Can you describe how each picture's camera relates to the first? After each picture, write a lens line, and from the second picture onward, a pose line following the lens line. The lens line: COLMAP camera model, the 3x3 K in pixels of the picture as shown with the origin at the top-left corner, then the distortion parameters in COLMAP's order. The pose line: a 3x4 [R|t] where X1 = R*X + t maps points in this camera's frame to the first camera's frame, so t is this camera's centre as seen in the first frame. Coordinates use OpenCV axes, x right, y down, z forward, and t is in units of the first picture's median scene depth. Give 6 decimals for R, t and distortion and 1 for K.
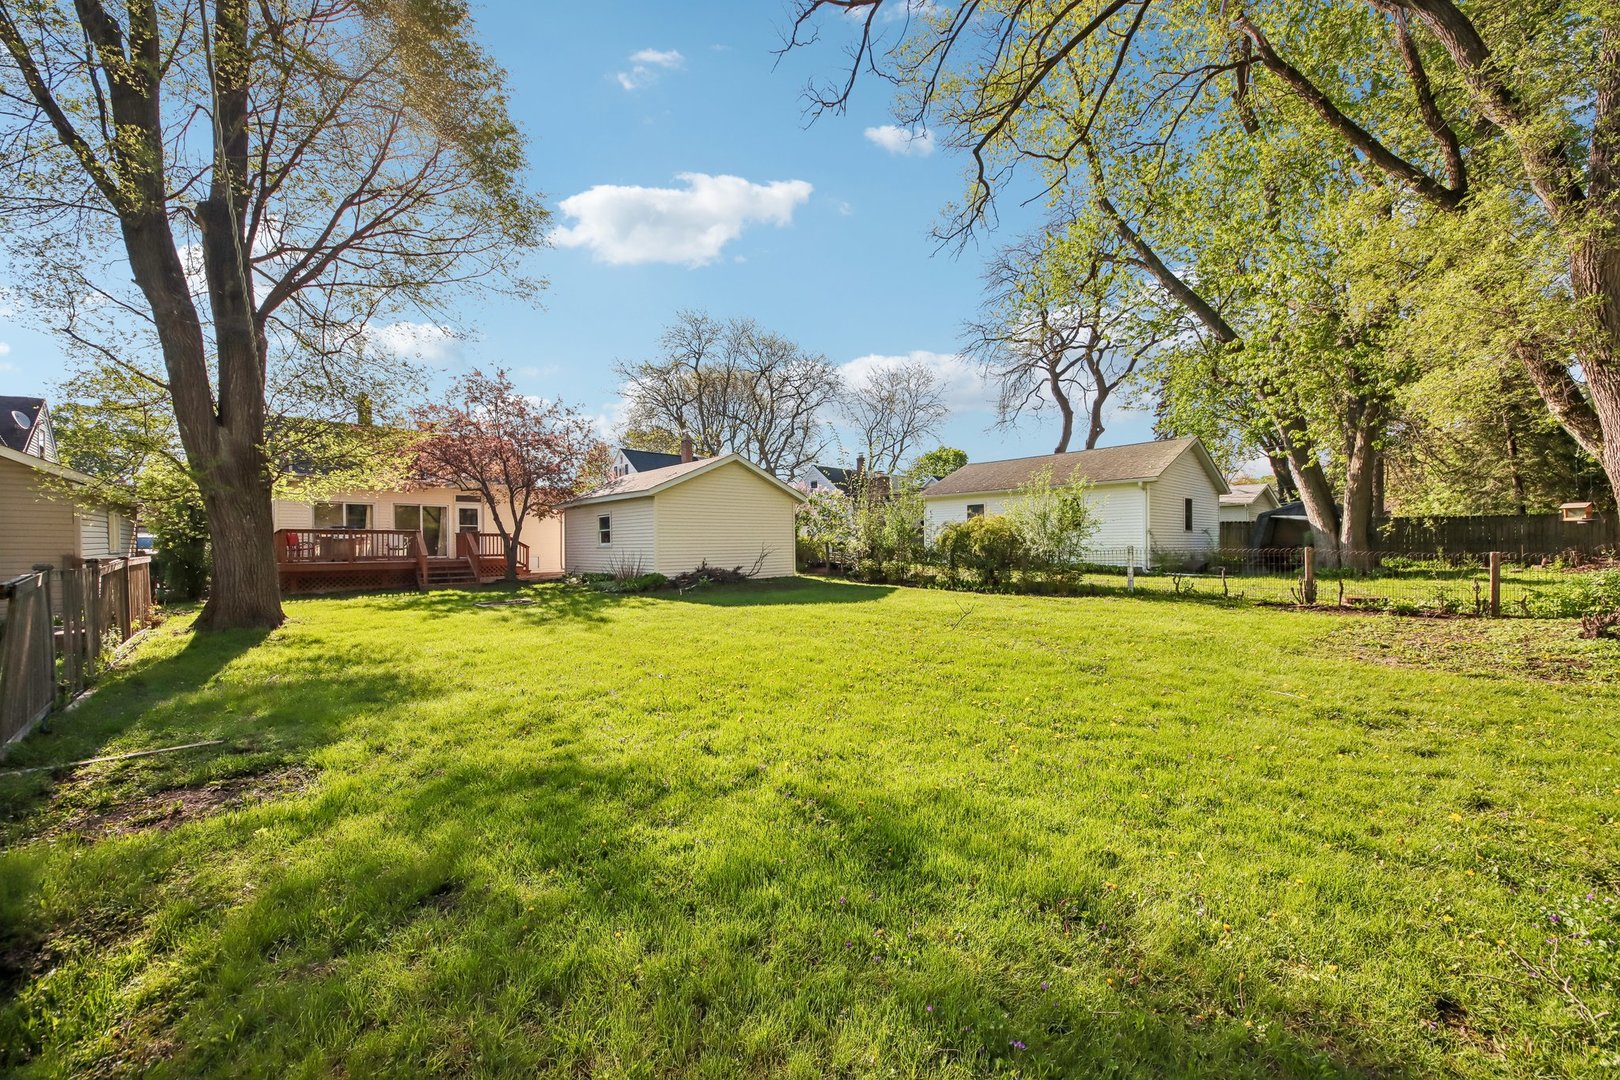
lens RADIAL K [[602.1, 0, 811.4], [0, 602.1, 558.4], [0, 0, 1]] dist [-0.000382, -0.004114]
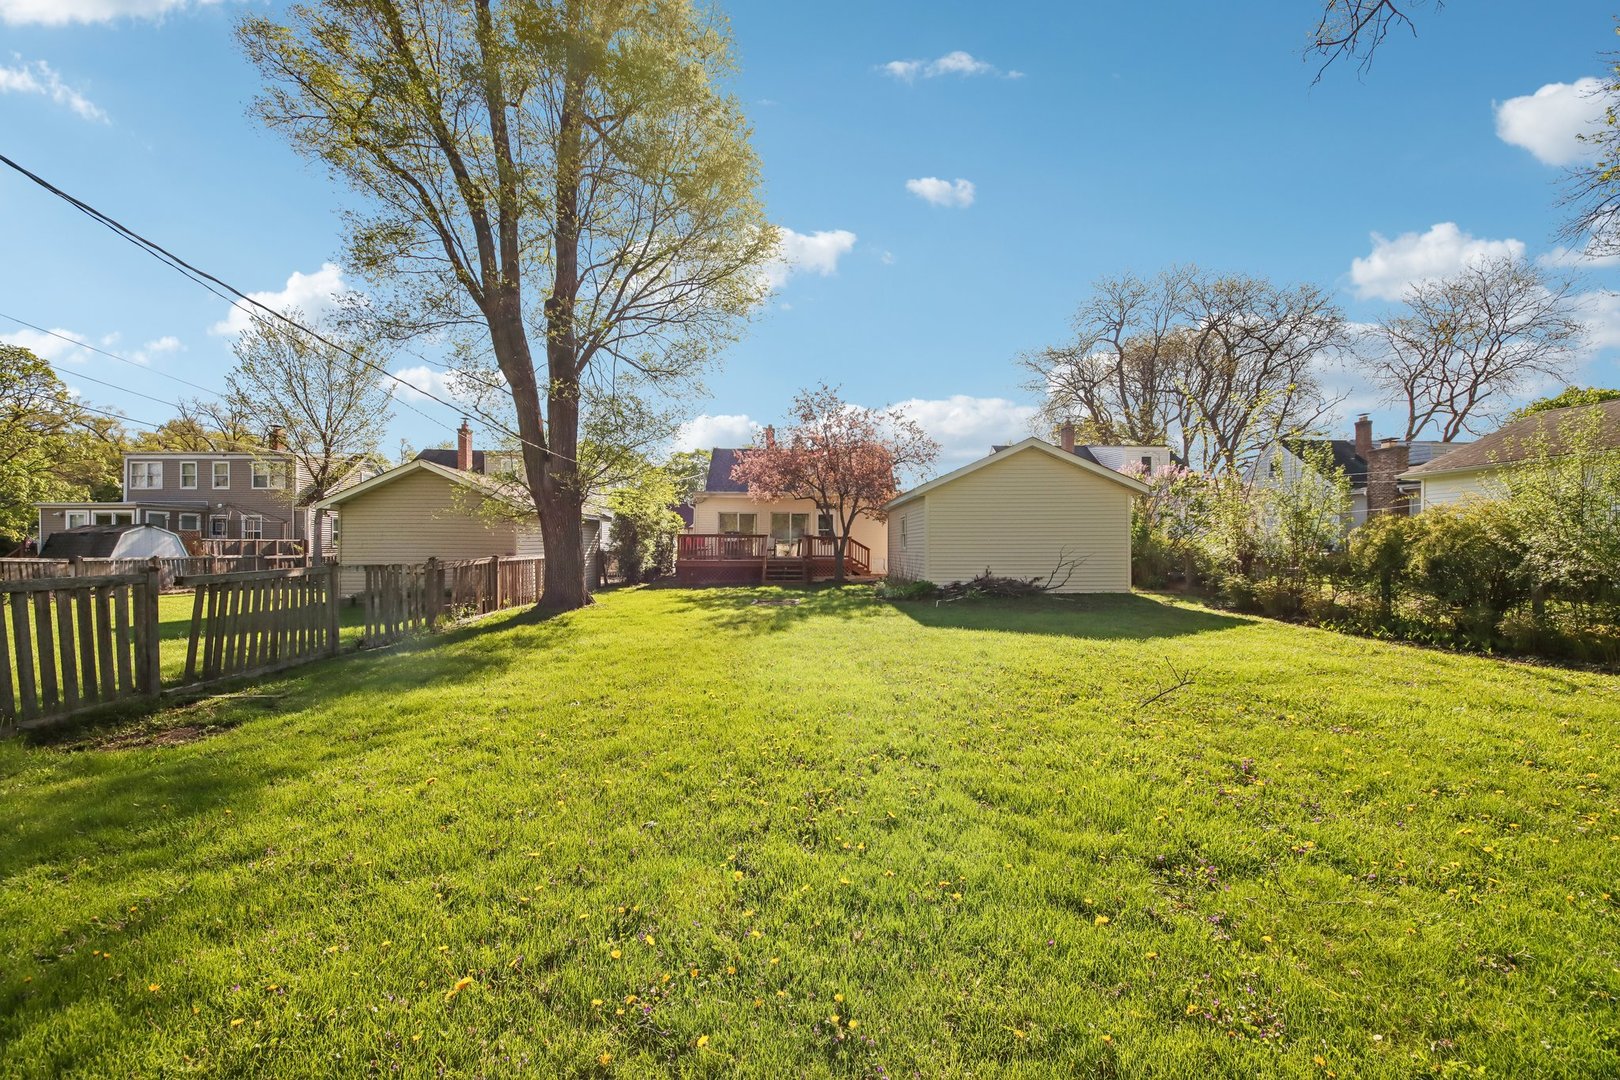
lens RADIAL K [[611.8, 0, 808.2], [0, 611.8, 545.5], [0, 0, 1]] dist [0.066246, -0.039558]
pose [[0.756119, 0.006280, -0.654405, 0.188499], [-0.021500, 0.999653, -0.015248, -0.010040], [0.654081, 0.025599, 0.755991, 0.163354]]
